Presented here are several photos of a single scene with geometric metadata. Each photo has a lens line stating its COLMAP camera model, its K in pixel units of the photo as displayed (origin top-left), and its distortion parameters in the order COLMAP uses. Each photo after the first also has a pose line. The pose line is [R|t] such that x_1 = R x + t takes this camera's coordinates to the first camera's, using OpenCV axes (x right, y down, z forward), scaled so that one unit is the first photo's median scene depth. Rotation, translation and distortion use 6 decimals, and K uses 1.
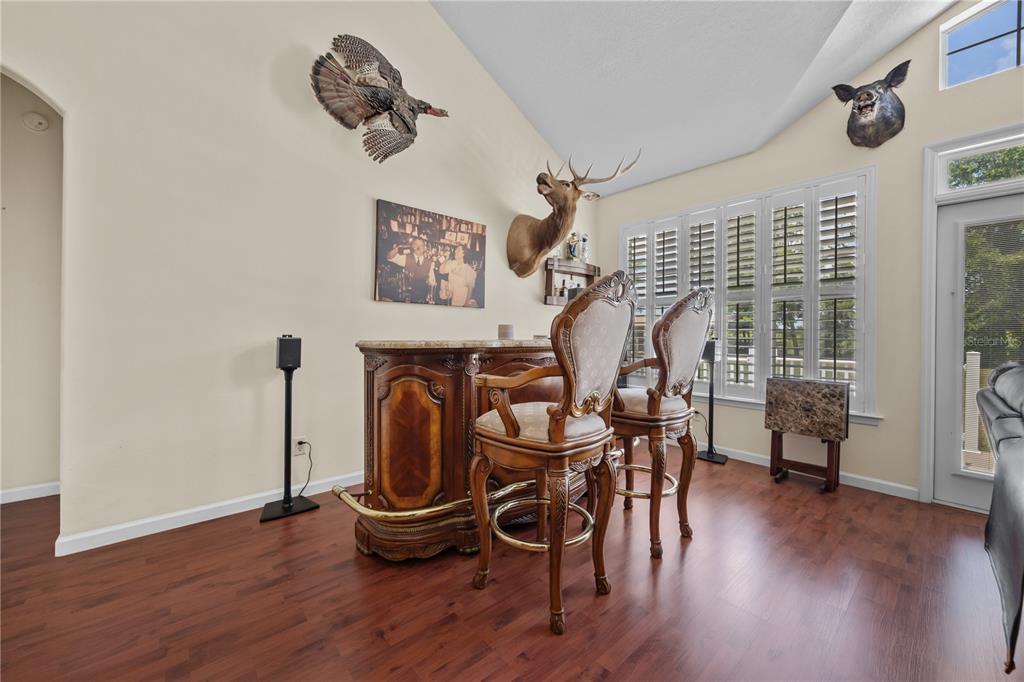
lens RADIAL K [[399.3, 0, 518.0], [0, 399.3, 334.8], [0, 0, 1]] dist [0.004261, 0.000462]
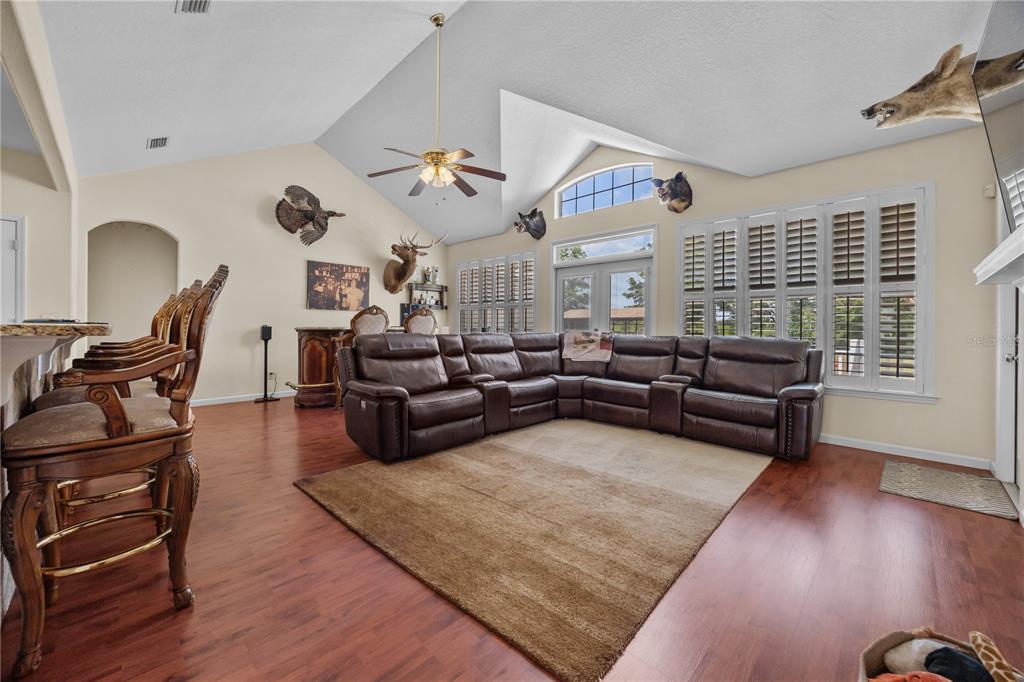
lens RADIAL K [[399.3, 0, 509.0], [0, 399.3, 329.1], [0, 0, 1]] dist [0.004261, 0.000462]
pose [[0.998440, -0.003774, 0.055710, 0.548247], [0.003498, 0.999981, 0.005049, 0.013928], [-0.055728, -0.004846, 0.998434, -1.086715]]
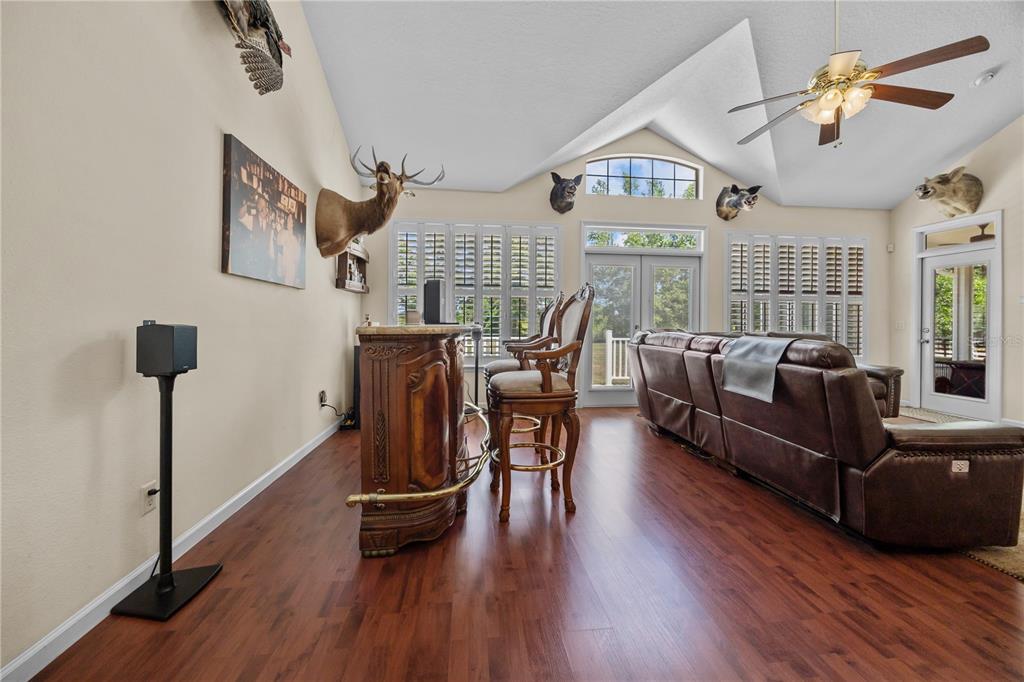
lens RADIAL K [[399.3, 0, 515.0], [0, 399.3, 323.8], [0, 0, 1]] dist [0.004261, 0.000462]
pose [[0.577887, -0.008175, 0.816076, -0.607880], [0.001561, 0.999959, 0.008912, 0.000851], [-0.816115, -0.003876, 0.577876, 0.142623]]
